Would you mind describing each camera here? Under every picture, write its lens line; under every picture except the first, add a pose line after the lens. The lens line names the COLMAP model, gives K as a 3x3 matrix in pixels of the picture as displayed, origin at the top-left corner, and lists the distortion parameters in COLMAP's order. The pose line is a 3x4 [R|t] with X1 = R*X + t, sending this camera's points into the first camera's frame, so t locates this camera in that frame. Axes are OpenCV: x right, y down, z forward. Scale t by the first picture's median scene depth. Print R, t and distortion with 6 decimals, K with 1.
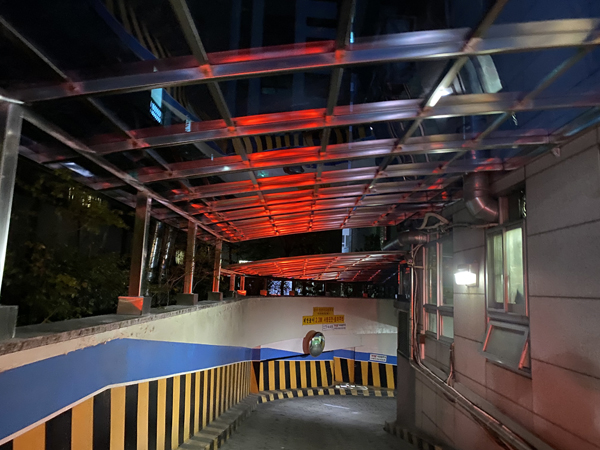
lens RADIAL K [[463.4, 0, 299.2], [0, 463.4, 221.2], [0, 0, 1]] dist [0.057634, -0.009021]
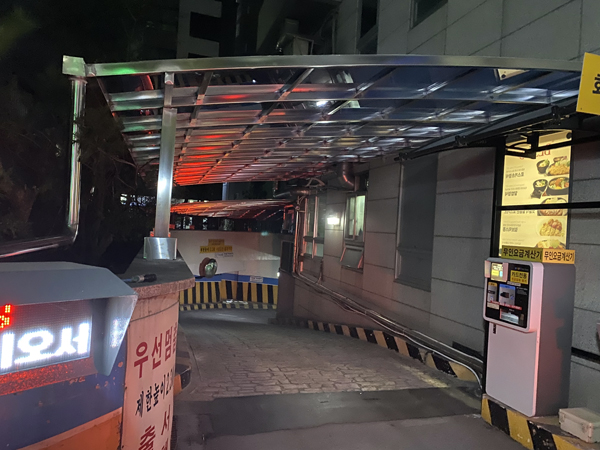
lens RADIAL K [[463.4, 0, 299.2], [0, 463.4, 221.2], [0, 0, 1]] dist [0.057634, -0.009021]
pose [[0.957726, 0.018657, 0.287075, -0.099419], [-0.058760, 0.989543, 0.131723, -0.036690], [-0.281616, -0.143024, 0.948808, -0.226208]]
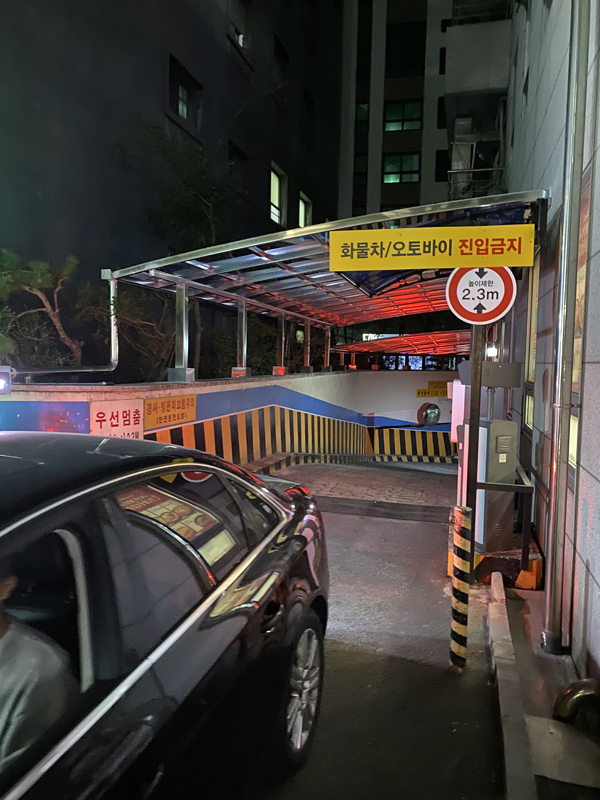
lens RADIAL K [[617.9, 0, 284.5], [0, 617.9, 398.8], [0, 0, 1]] dist [0.057634, -0.009021]
pose [[0.962059, -0.000279, -0.272842, 0.106875], [0.053944, 0.980454, 0.189209, -0.056354], [0.267457, -0.196749, 0.943269, -0.418255]]
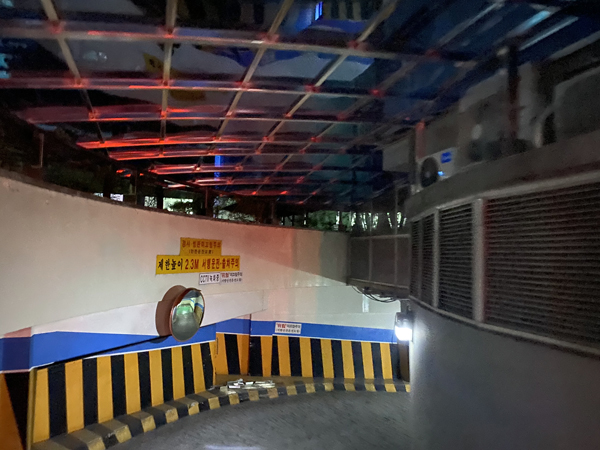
lens RADIAL K [[463.4, 0, 299.2], [0, 463.4, 221.2], [0, 0, 1]] dist [0.057634, -0.009021]
pose [[0.952467, 0.005638, 0.304588, 0.001409], [-0.029231, 0.996907, 0.072955, 0.143106], [-0.303235, -0.078391, 0.949686, 0.563679]]
